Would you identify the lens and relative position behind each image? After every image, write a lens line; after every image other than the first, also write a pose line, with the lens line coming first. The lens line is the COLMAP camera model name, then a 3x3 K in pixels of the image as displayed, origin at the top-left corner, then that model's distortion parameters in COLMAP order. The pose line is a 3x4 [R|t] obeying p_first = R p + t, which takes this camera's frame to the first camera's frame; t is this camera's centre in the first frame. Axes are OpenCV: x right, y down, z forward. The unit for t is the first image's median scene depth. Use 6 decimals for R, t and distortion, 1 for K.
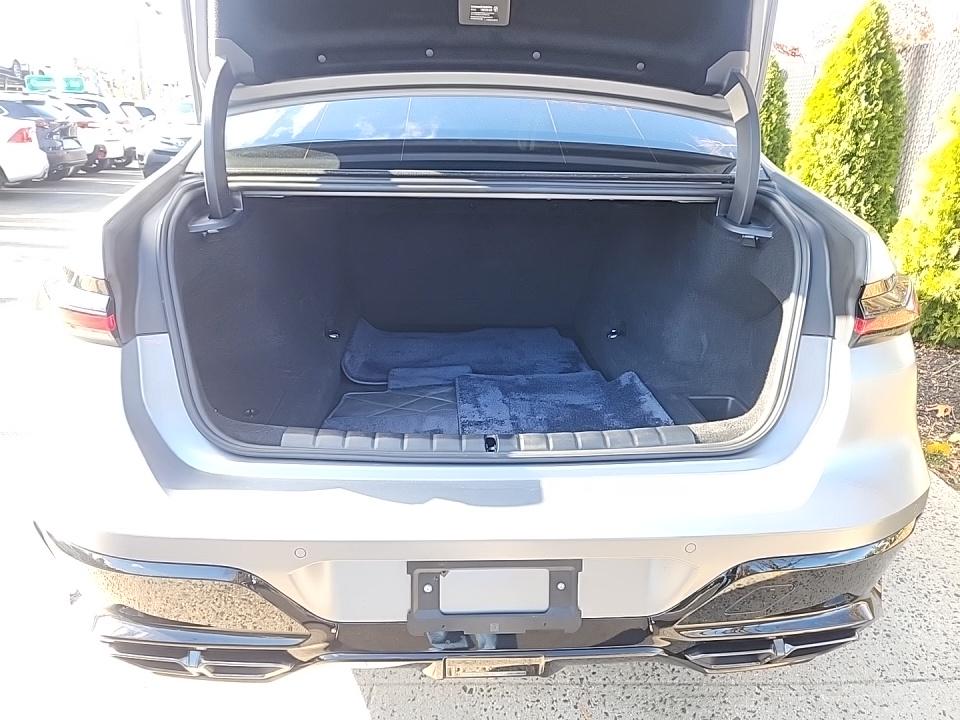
lens RADIAL K [[703.5, 0, 476.0], [0, 703.5, 360.3], [0, 0, 1]] dist [0.111184, -0.123893]
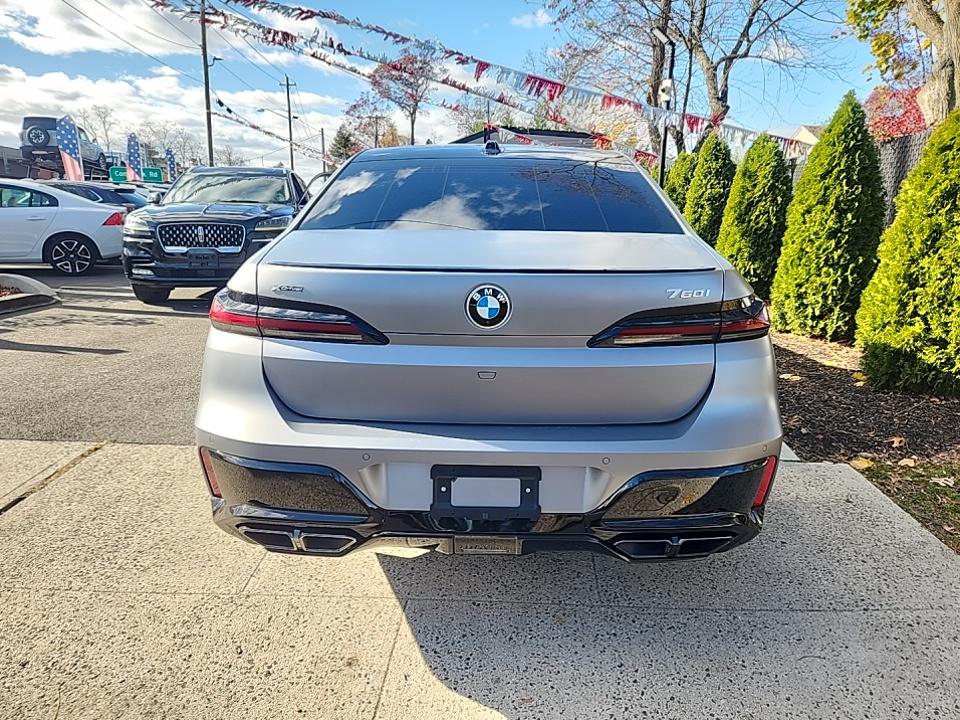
lens RADIAL K [[703.5, 0, 476.0], [0, 703.5, 360.3], [0, 0, 1]] dist [0.111184, -0.123893]
pose [[0.998027, 0.007955, -0.062278, 0.024445], [-0.014637, 0.994088, -0.107588, 0.049497], [0.061054, 0.108287, 0.992243, -0.143968]]
